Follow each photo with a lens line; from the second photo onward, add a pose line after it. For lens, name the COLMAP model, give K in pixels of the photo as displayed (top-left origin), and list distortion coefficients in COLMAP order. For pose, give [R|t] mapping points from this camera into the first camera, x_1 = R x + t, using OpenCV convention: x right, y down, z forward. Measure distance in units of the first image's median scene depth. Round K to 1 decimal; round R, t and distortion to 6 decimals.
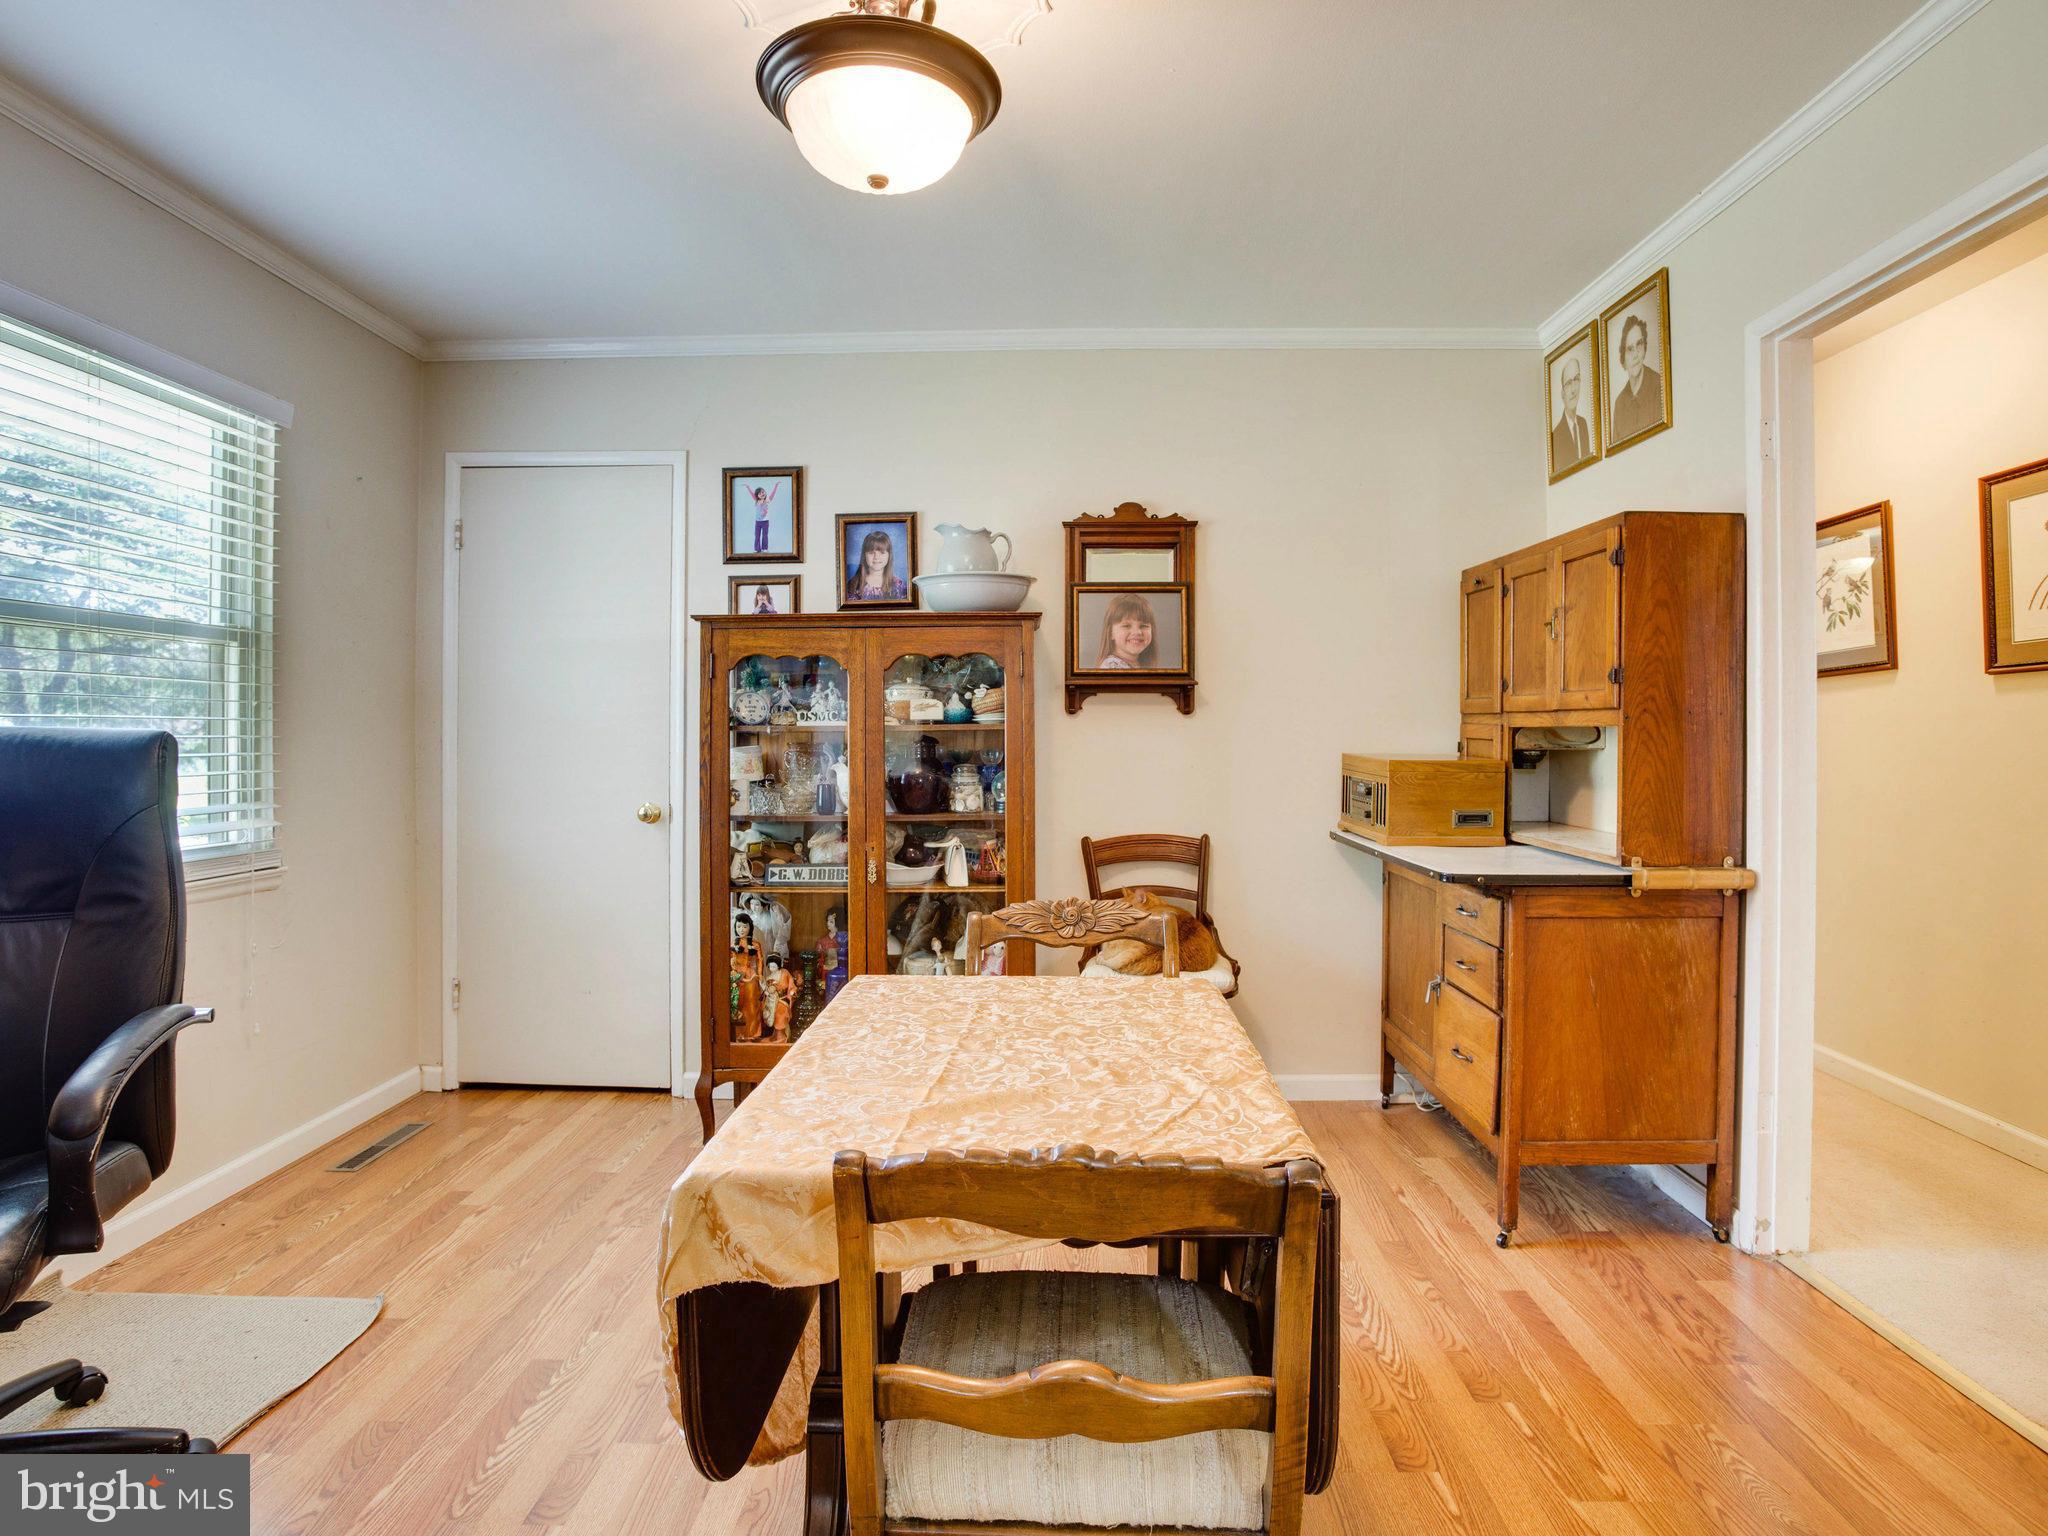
lens RADIAL K [[1216.9, 0, 1013.8], [0, 1216.9, 750.2], [0, 0, 1]] dist [-0.070748, 0.032522]
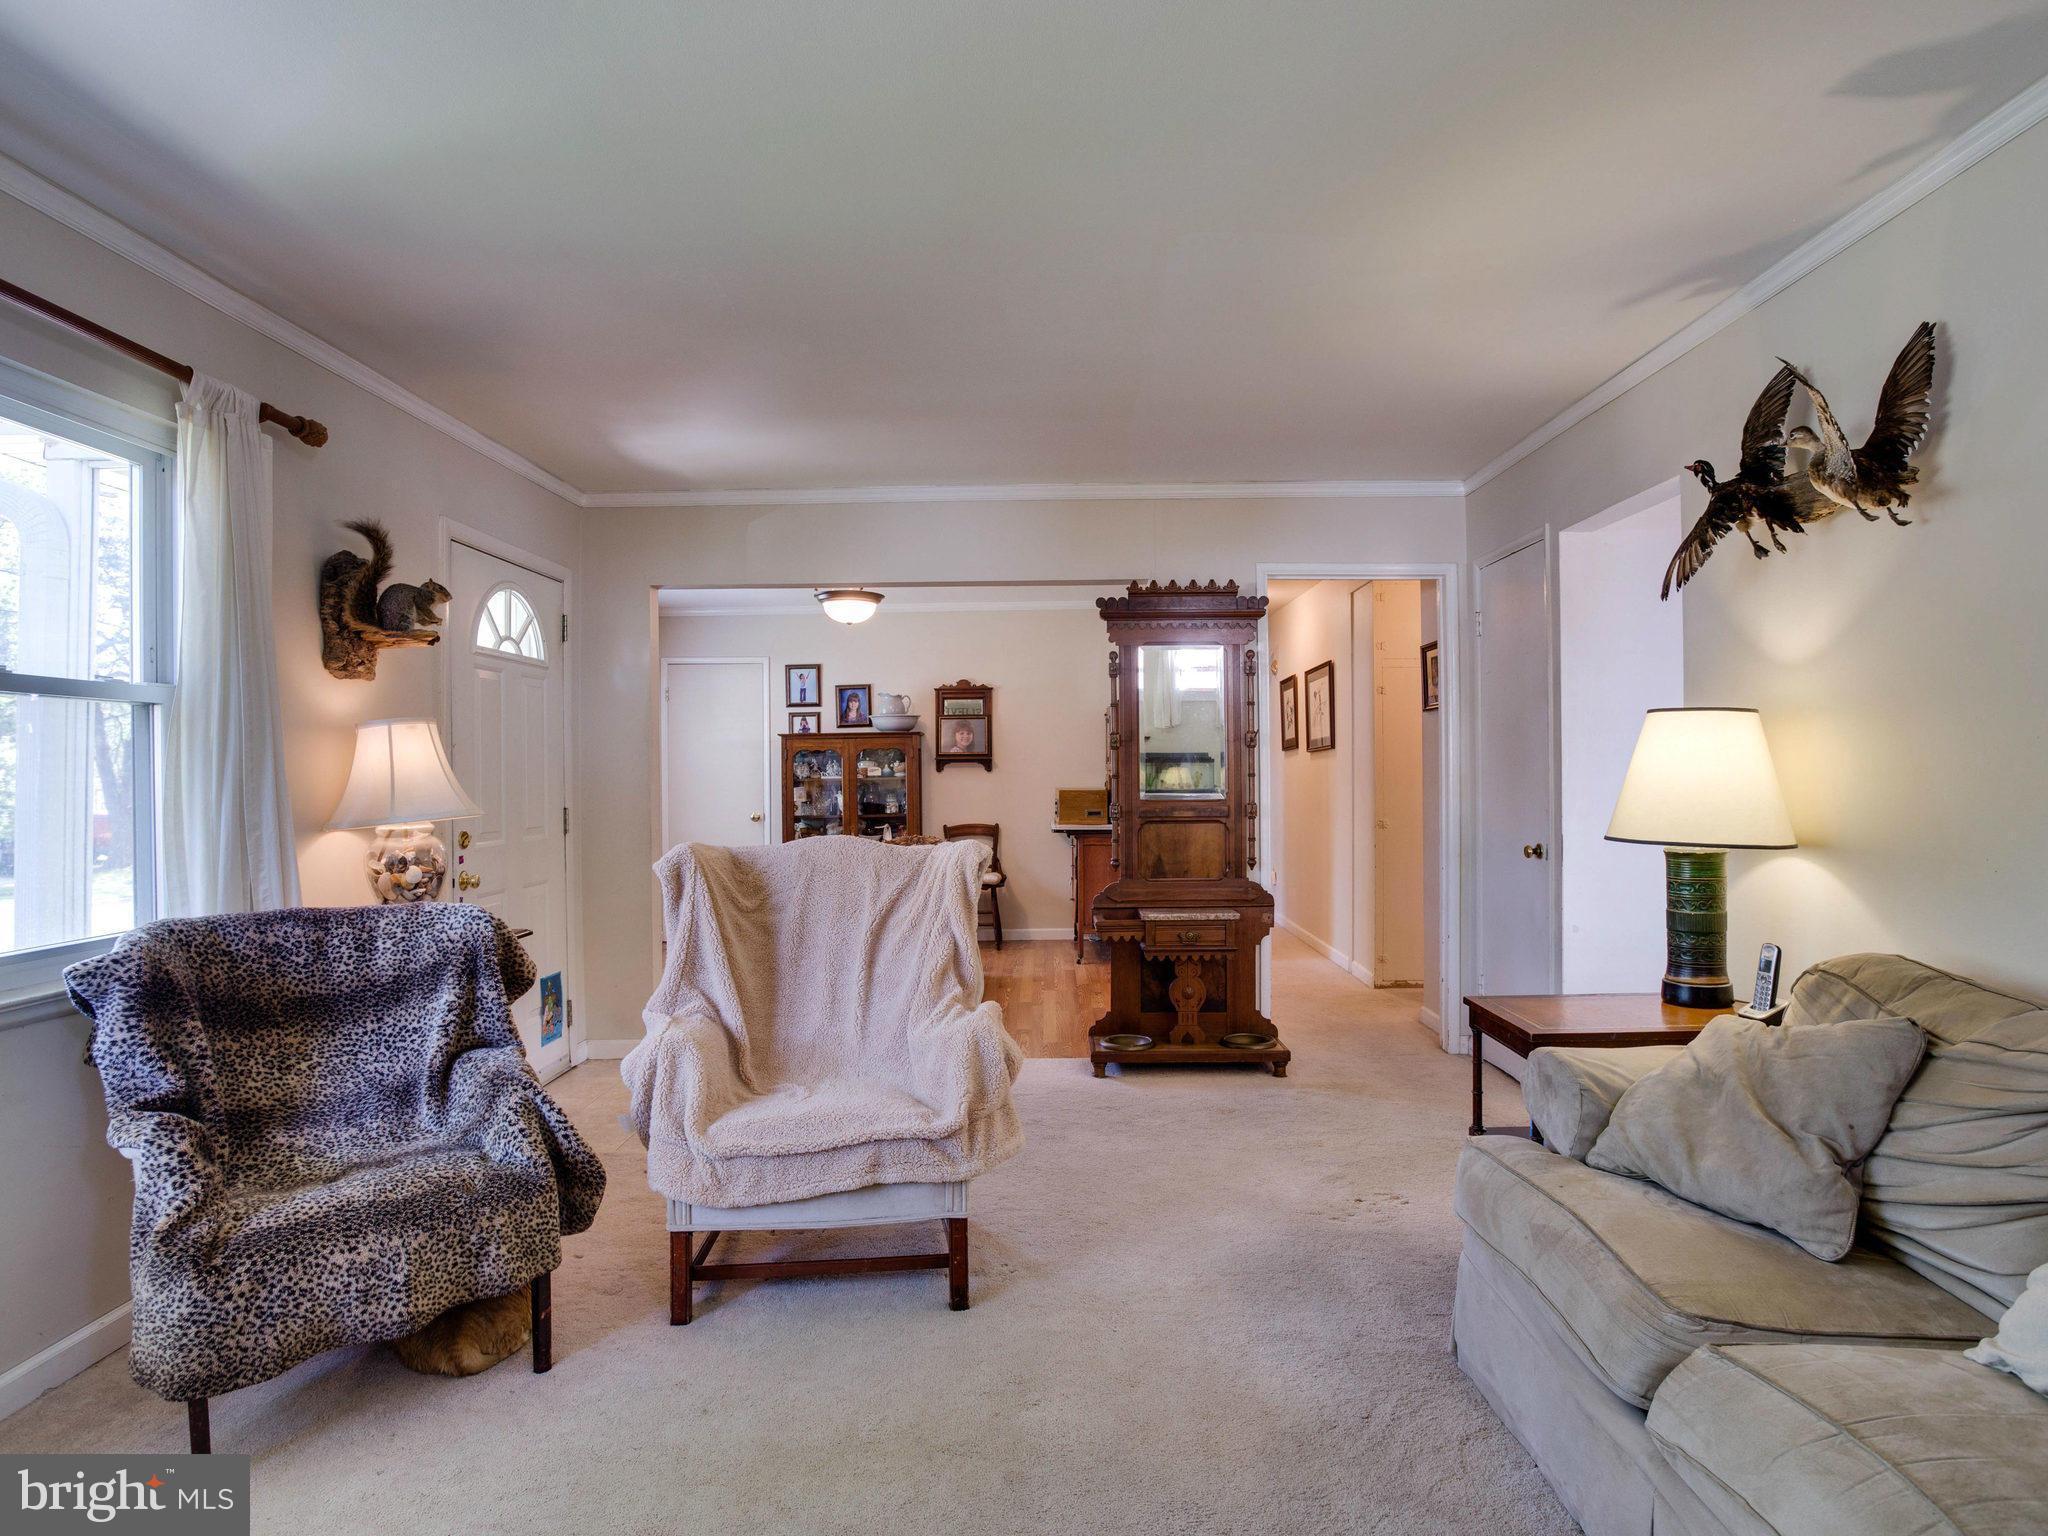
lens RADIAL K [[1216.9, 0, 1028.3], [0, 1216.9, 773.1], [0, 0, 1]] dist [-0.070748, 0.032522]
pose [[0.999774, -0.011069, 0.018170, 0.175128], [0.011256, 0.999884, -0.010272, -0.001832], [-0.018054, 0.010475, 0.999782, -1.309374]]
